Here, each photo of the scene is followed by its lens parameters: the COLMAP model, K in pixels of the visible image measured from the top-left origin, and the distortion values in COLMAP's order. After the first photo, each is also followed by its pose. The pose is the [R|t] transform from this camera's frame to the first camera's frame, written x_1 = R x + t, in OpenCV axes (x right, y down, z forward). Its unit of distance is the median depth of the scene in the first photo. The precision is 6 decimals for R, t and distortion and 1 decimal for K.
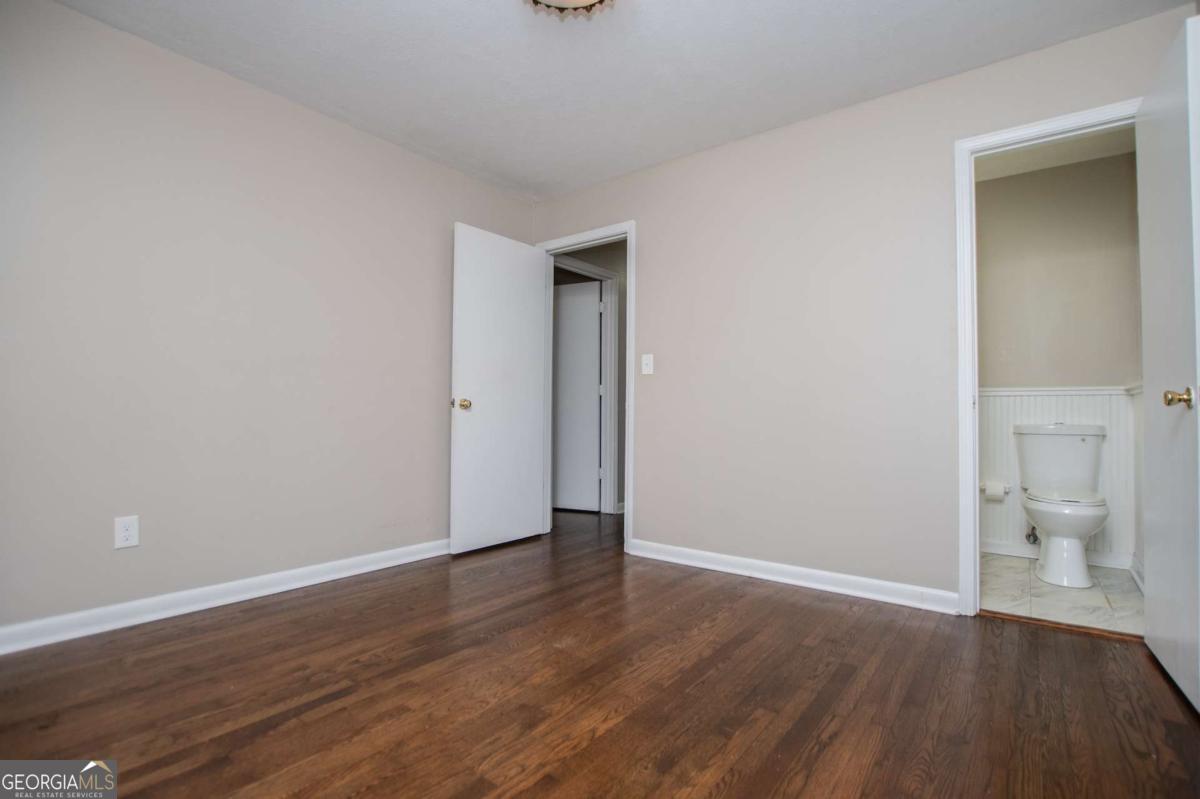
lens RADIAL K [[557.1, 0, 604.4], [0, 557.1, 403.3], [0, 0, 1]] dist [-0.020151, 0.000711]
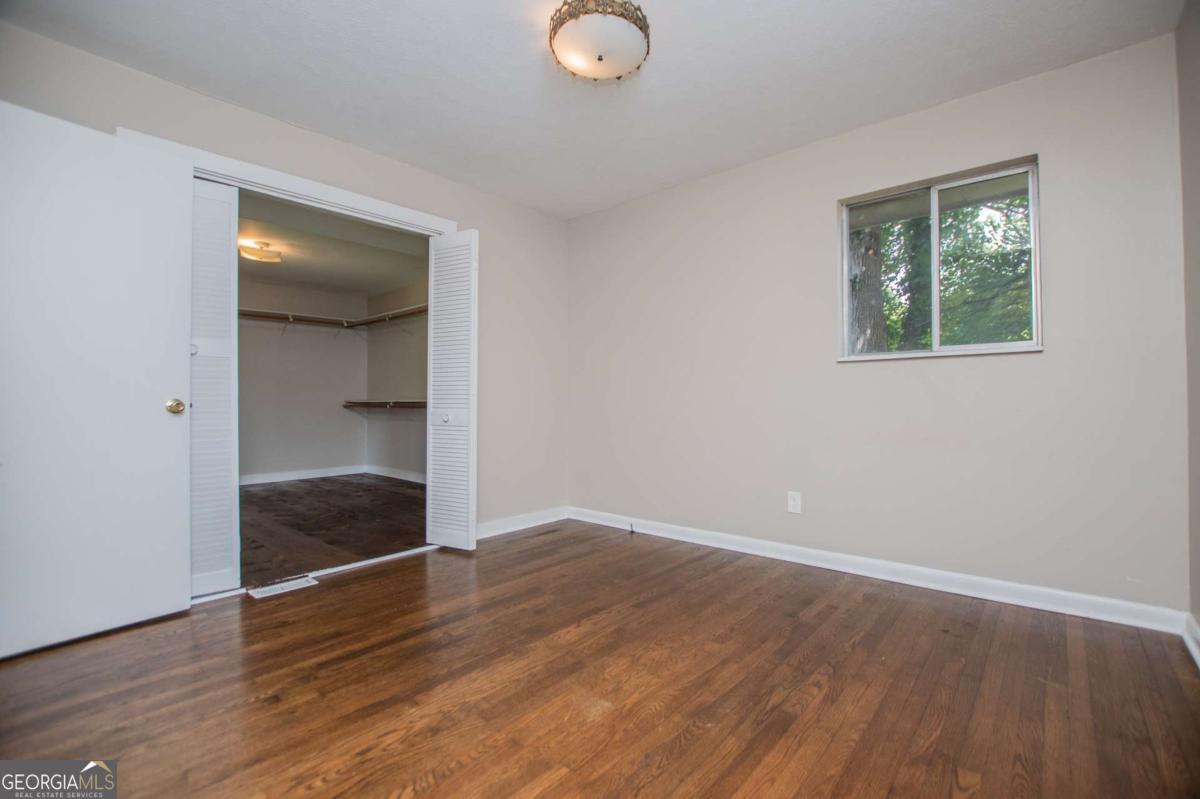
lens RADIAL K [[557.1, 0, 604.4], [0, 557.1, 403.3], [0, 0, 1]] dist [-0.020151, 0.000711]
pose [[-0.998640, -0.004374, 0.051943, -0.135715], [-0.004840, 0.999949, -0.008855, -0.008676], [-0.051901, -0.009094, -0.998611, 2.030608]]
